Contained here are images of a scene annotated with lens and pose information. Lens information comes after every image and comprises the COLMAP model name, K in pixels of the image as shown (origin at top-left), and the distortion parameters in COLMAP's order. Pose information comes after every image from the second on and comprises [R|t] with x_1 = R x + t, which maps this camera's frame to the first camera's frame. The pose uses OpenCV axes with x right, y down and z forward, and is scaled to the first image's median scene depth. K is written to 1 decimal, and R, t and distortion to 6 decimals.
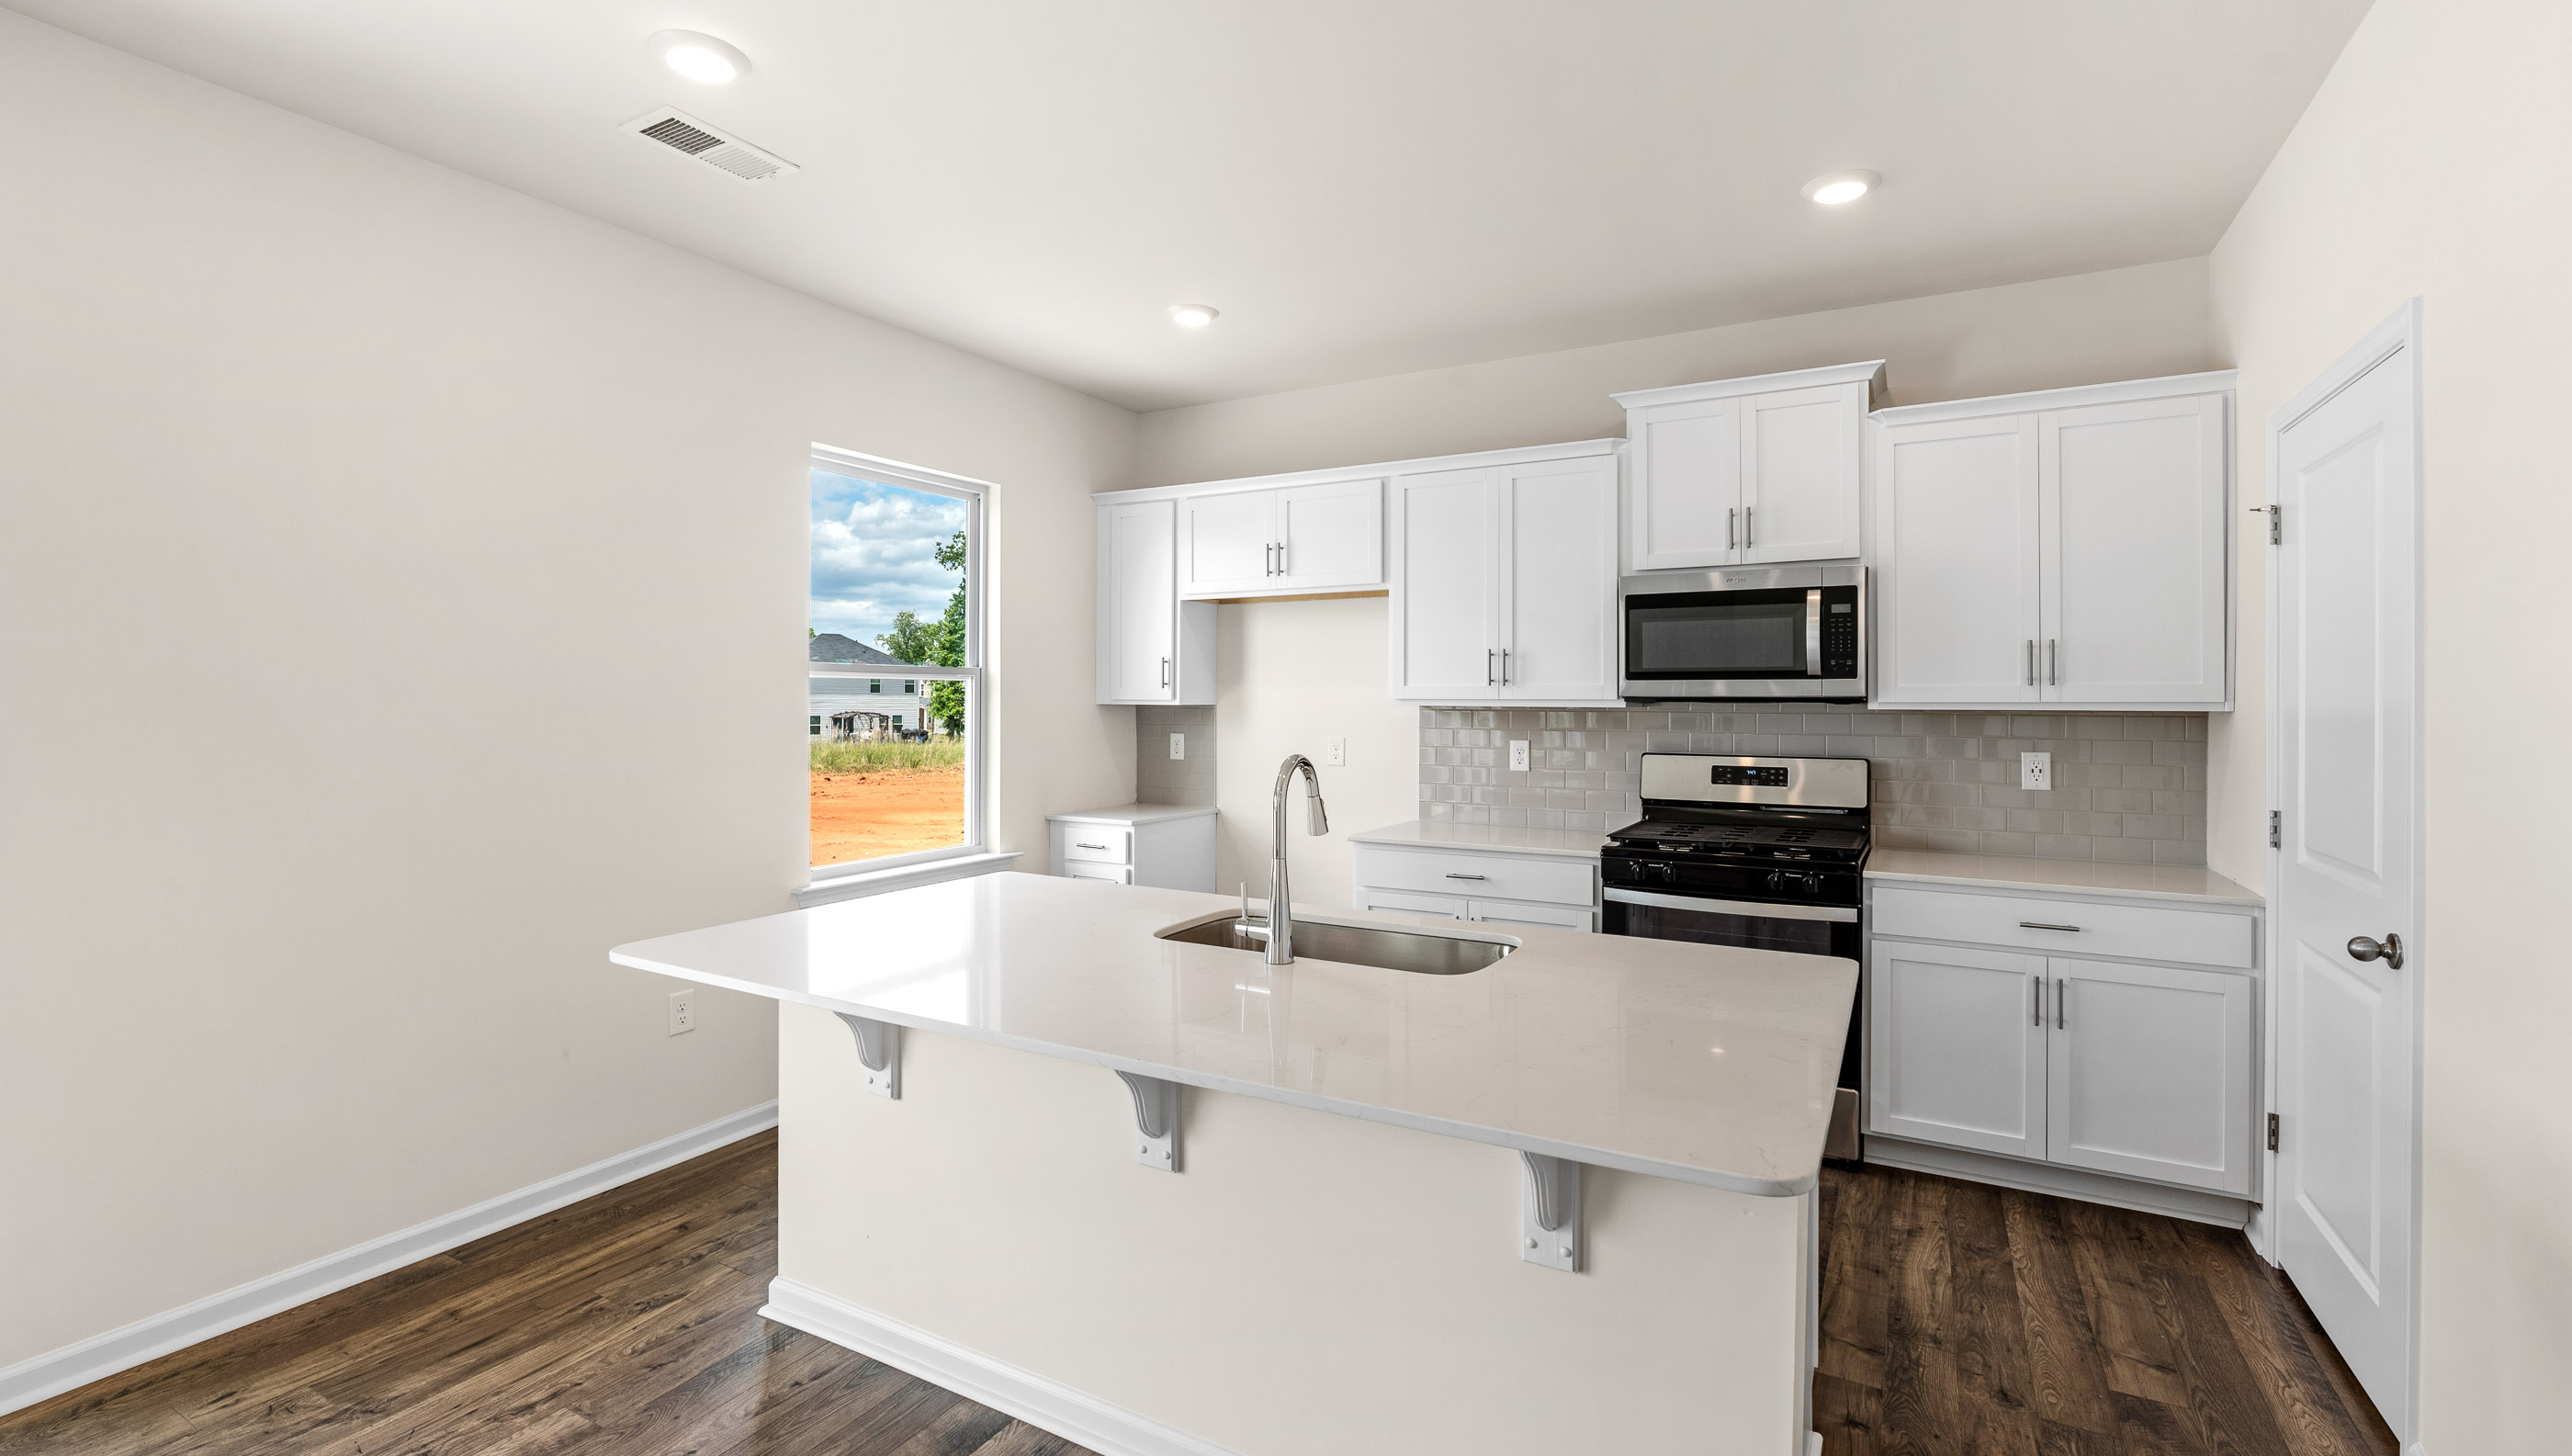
lens RADIAL K [[1127.9, 0, 1291.6], [0, 1127.9, 700.2], [0, 0, 1]] dist [-0.001739, -0.000015]
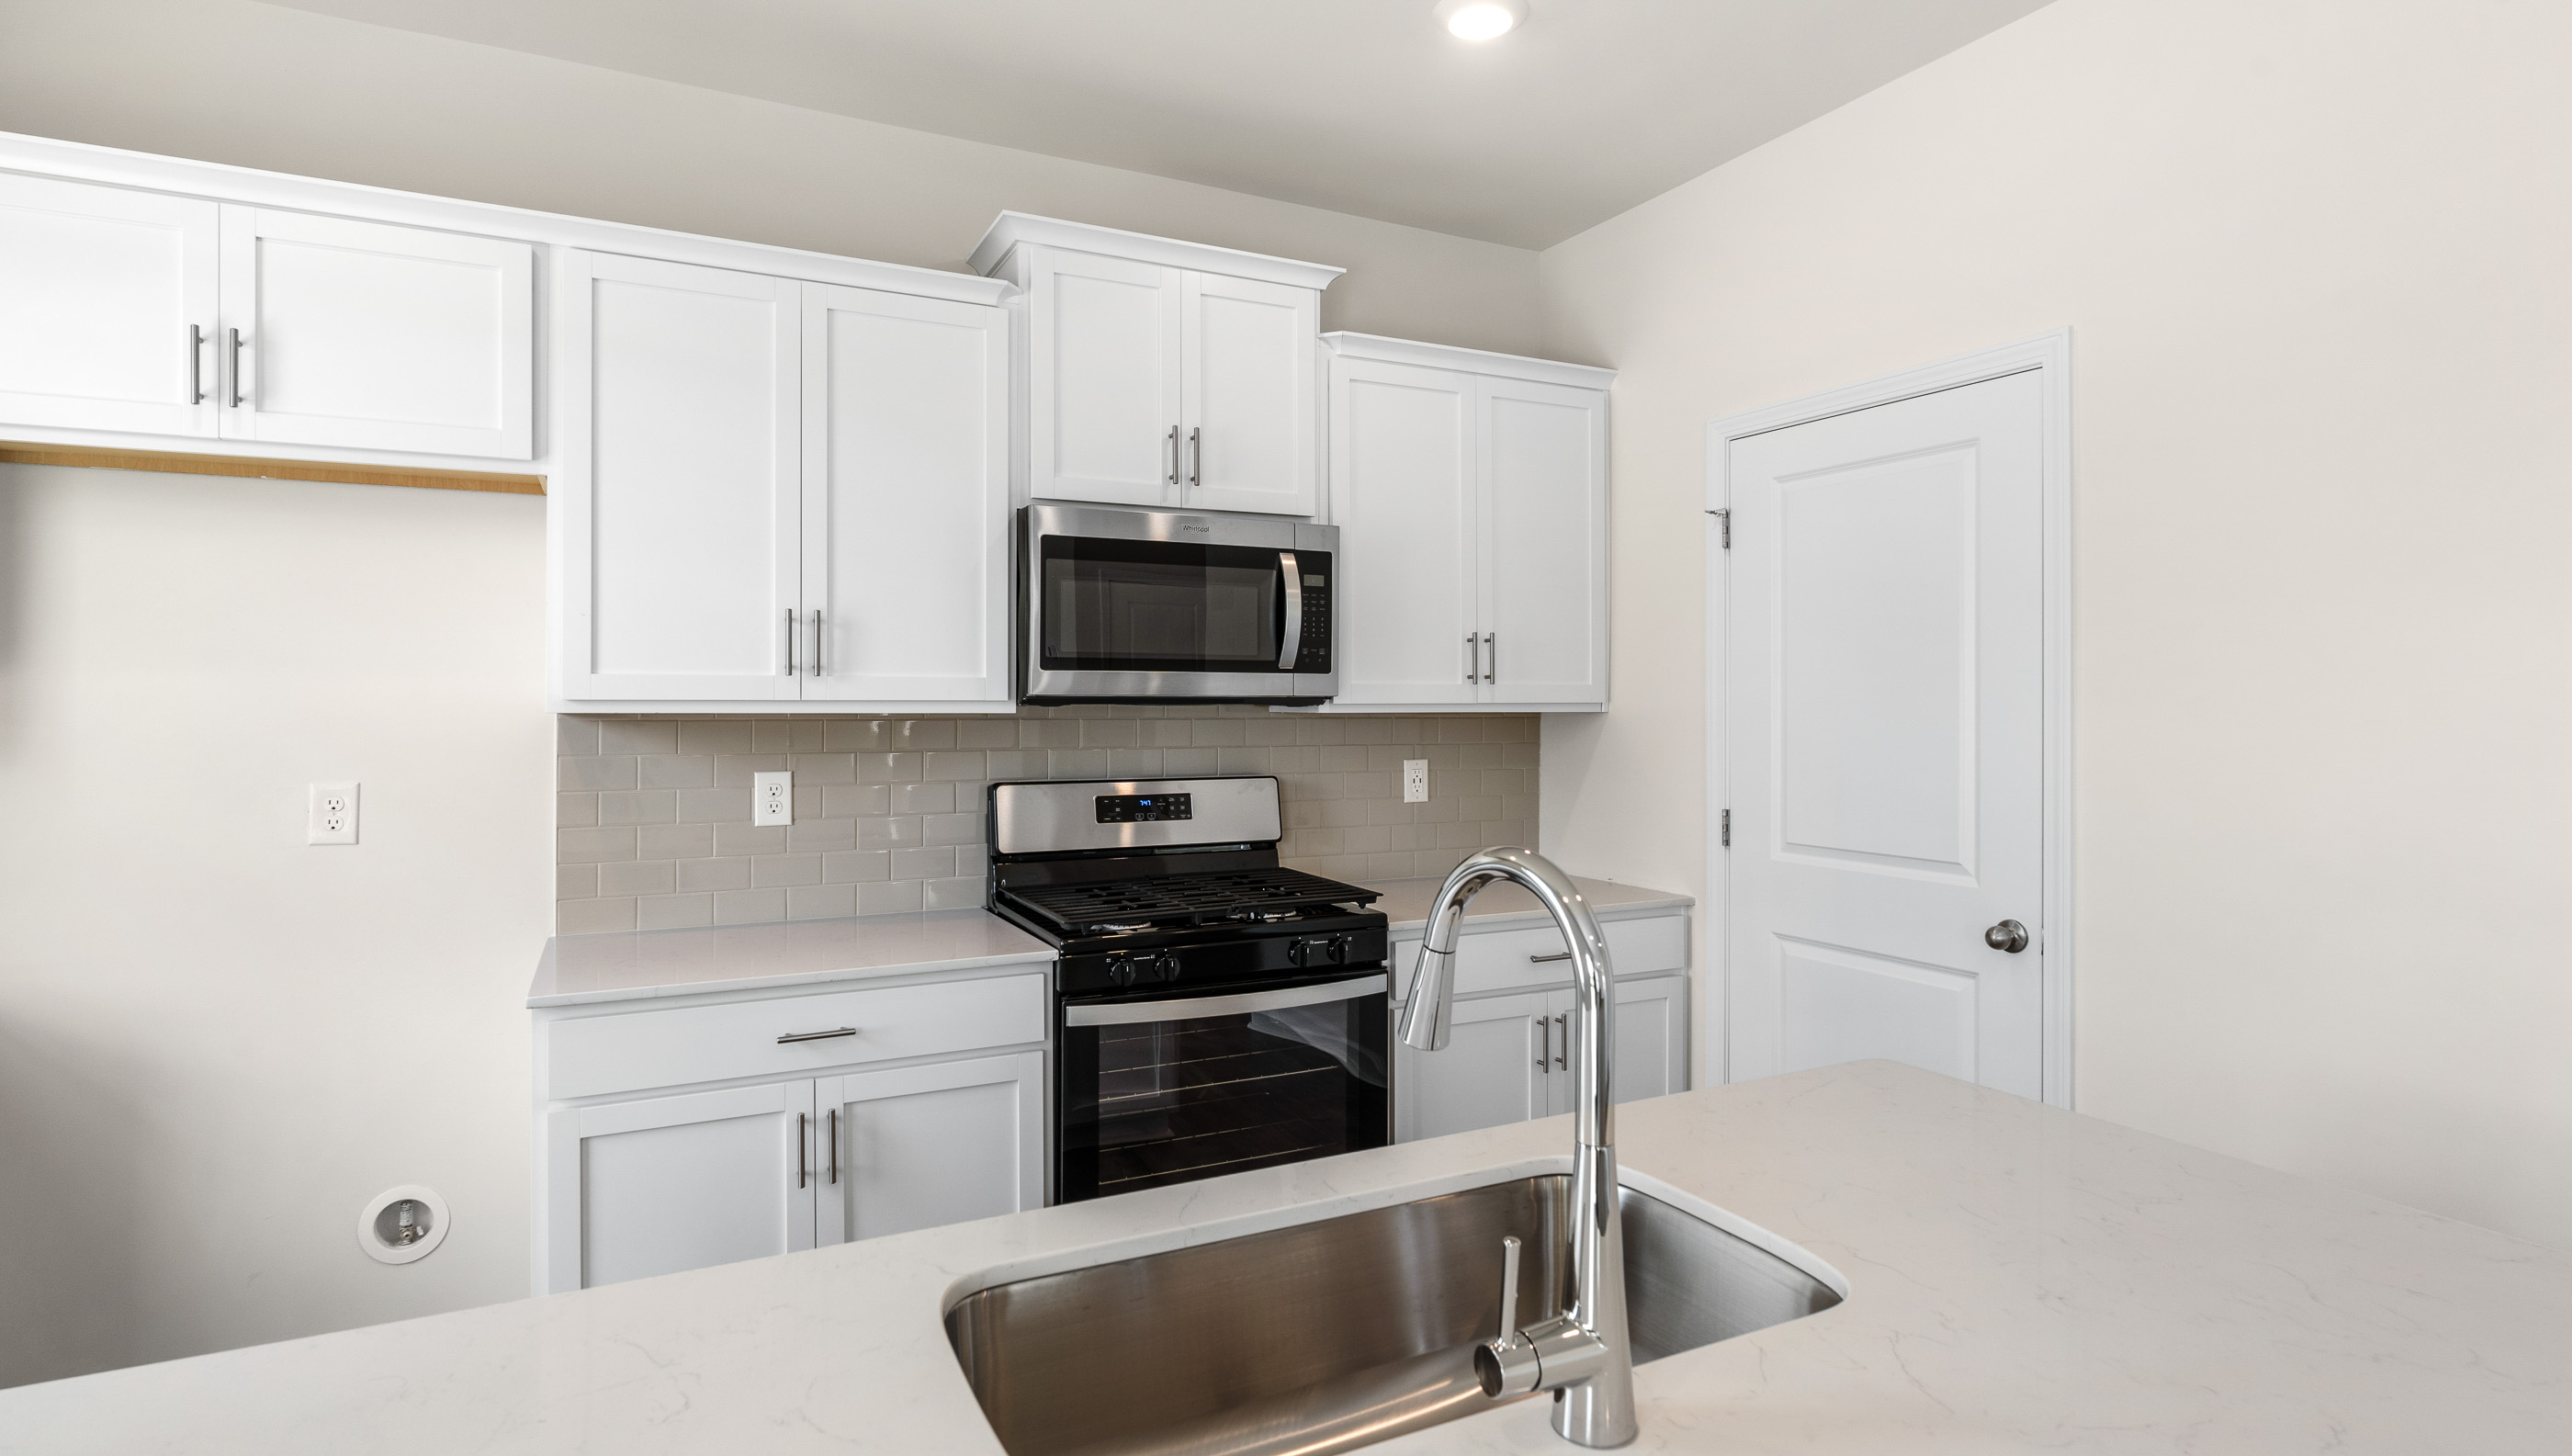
lens RADIAL K [[1316.4, 0, 1292.6], [0, 1316.4, 694.8], [0, 0, 1]] dist [-0.001263, -0.000126]
pose [[0.555227, 0.002945, 0.831694, -0.250123], [0.000247, 0.999993, -0.003706, -0.000946], [-0.831699, 0.002263, 0.555222, 0.498568]]
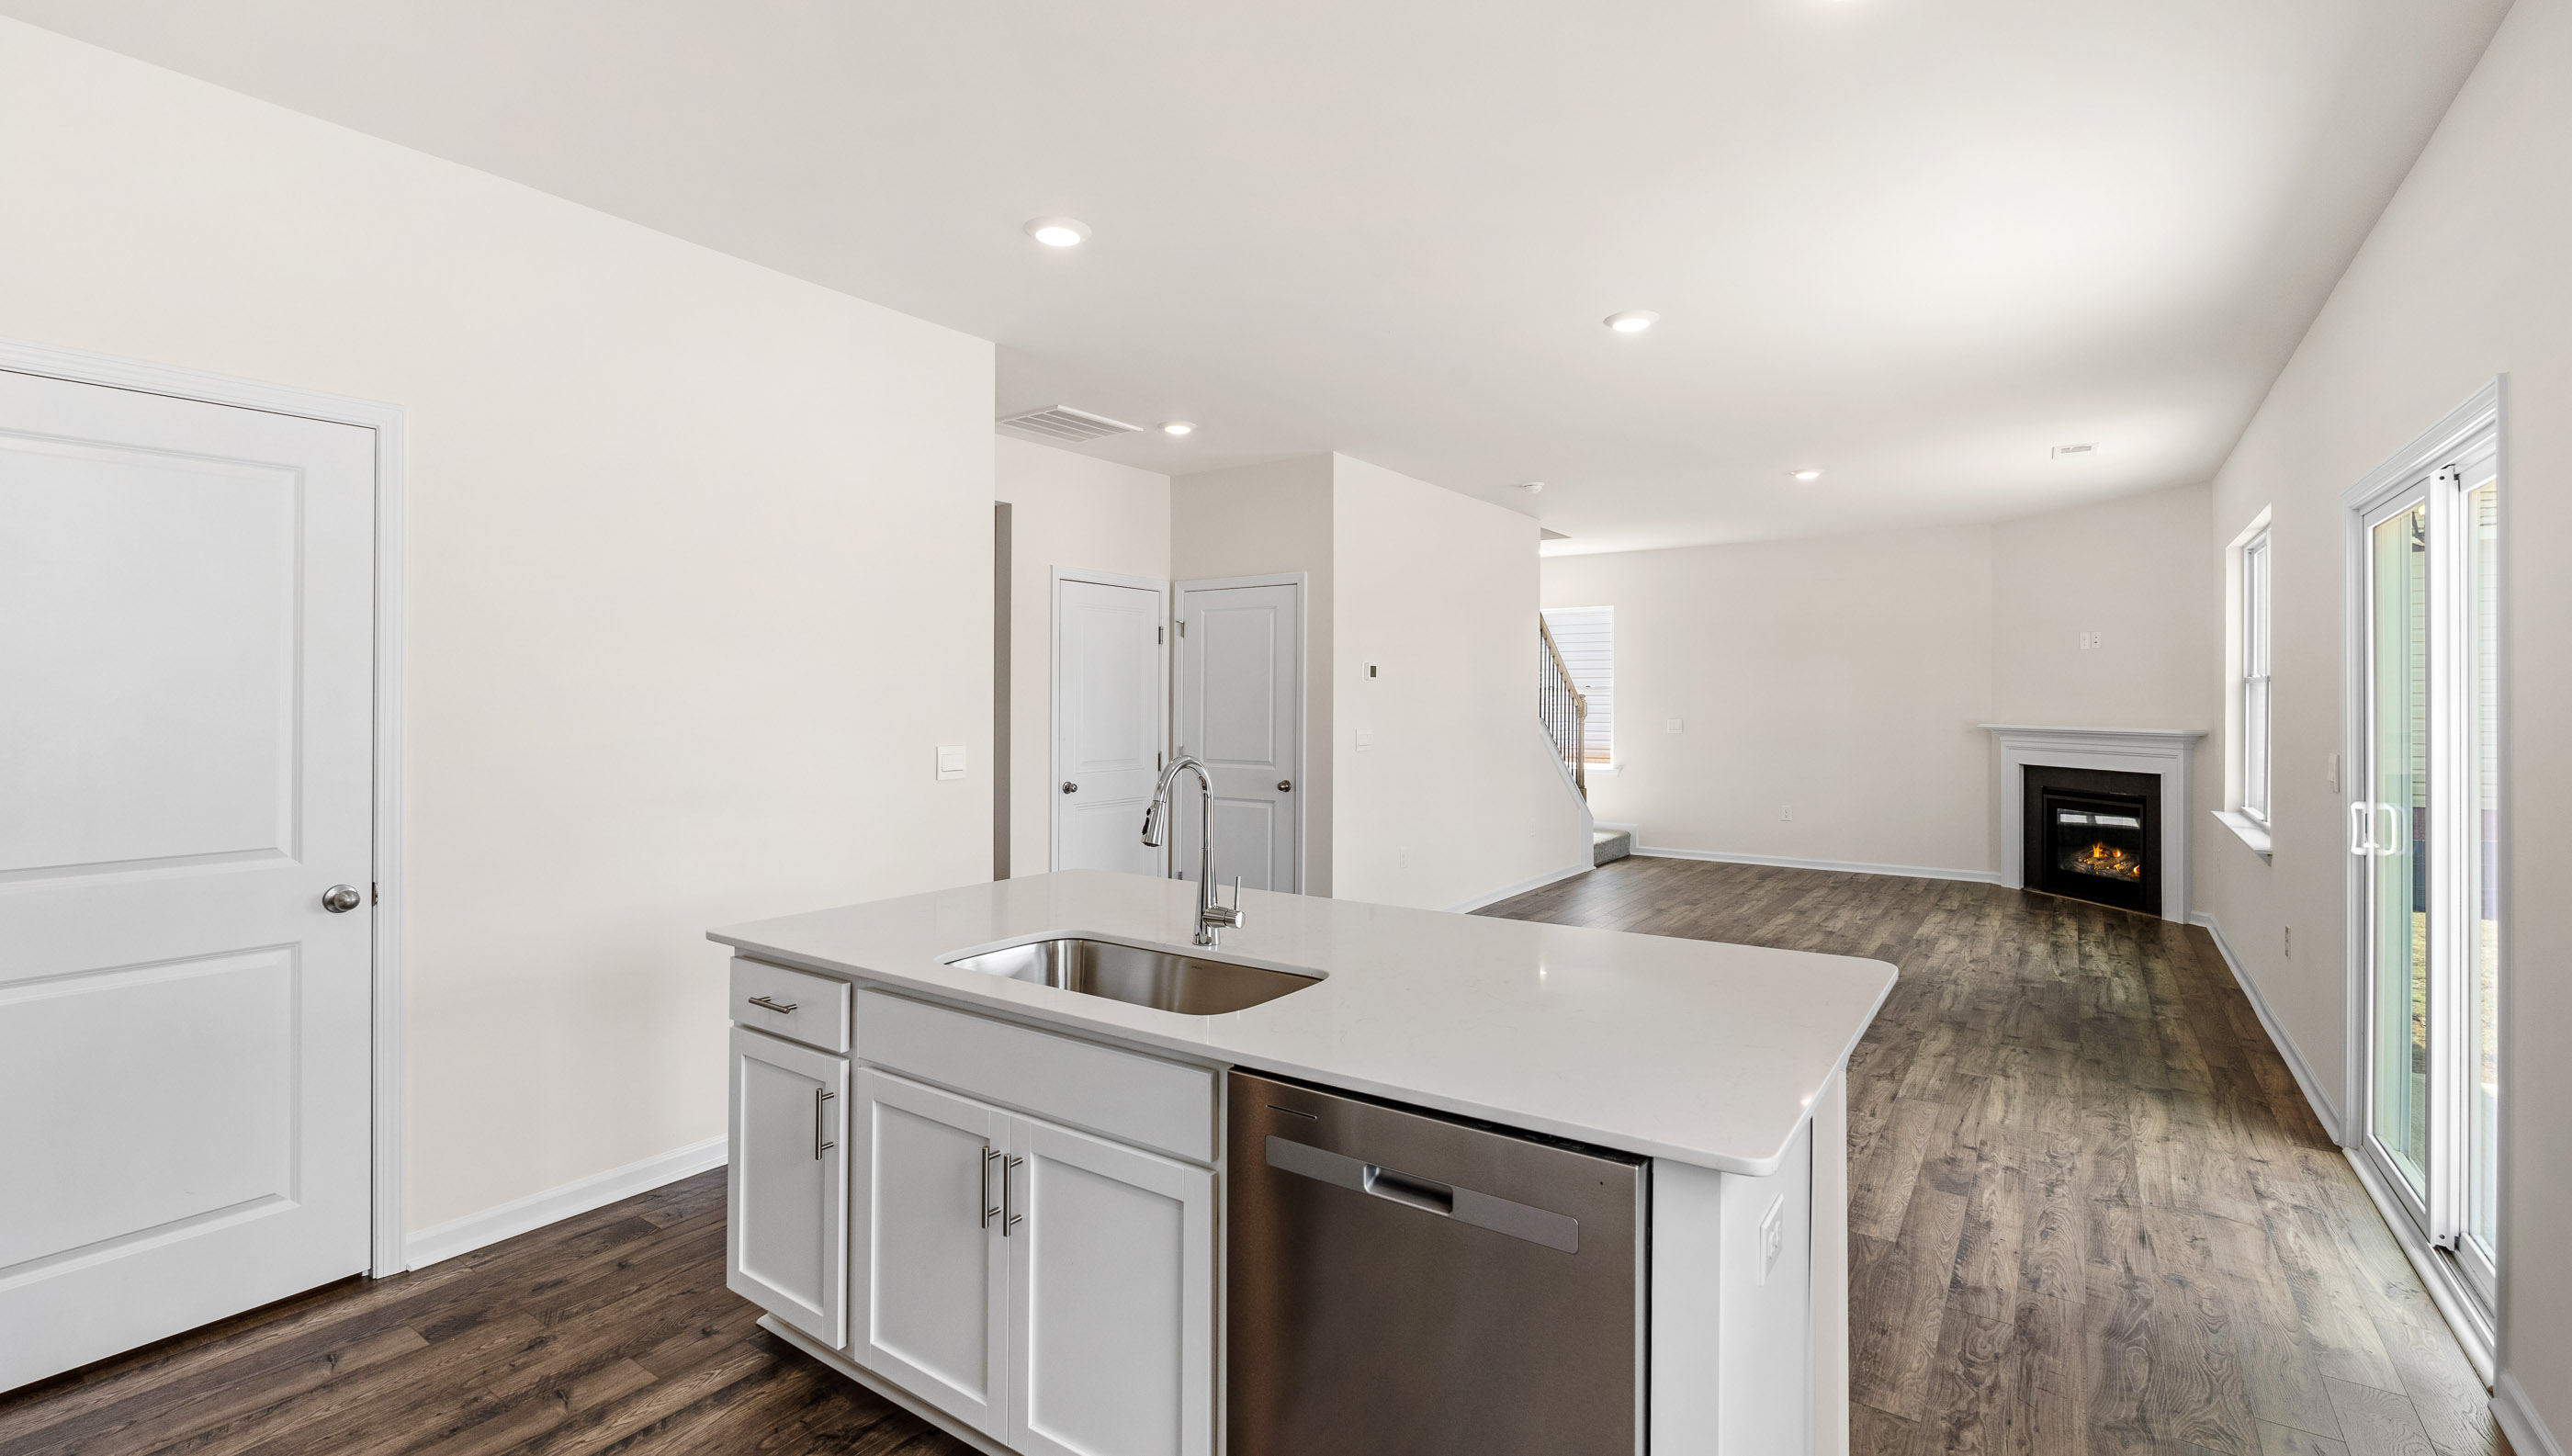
lens RADIAL K [[1127.9, 0, 1291.6], [0, 1127.9, 700.2], [0, 0, 1]] dist [-0.001739, -0.000015]
pose [[-0.994989, -0.002972, 0.099936, -0.118444], [-0.002855, 0.999995, 0.001309, -0.001727], [-0.099939, 0.001017, -0.994993, 1.224827]]
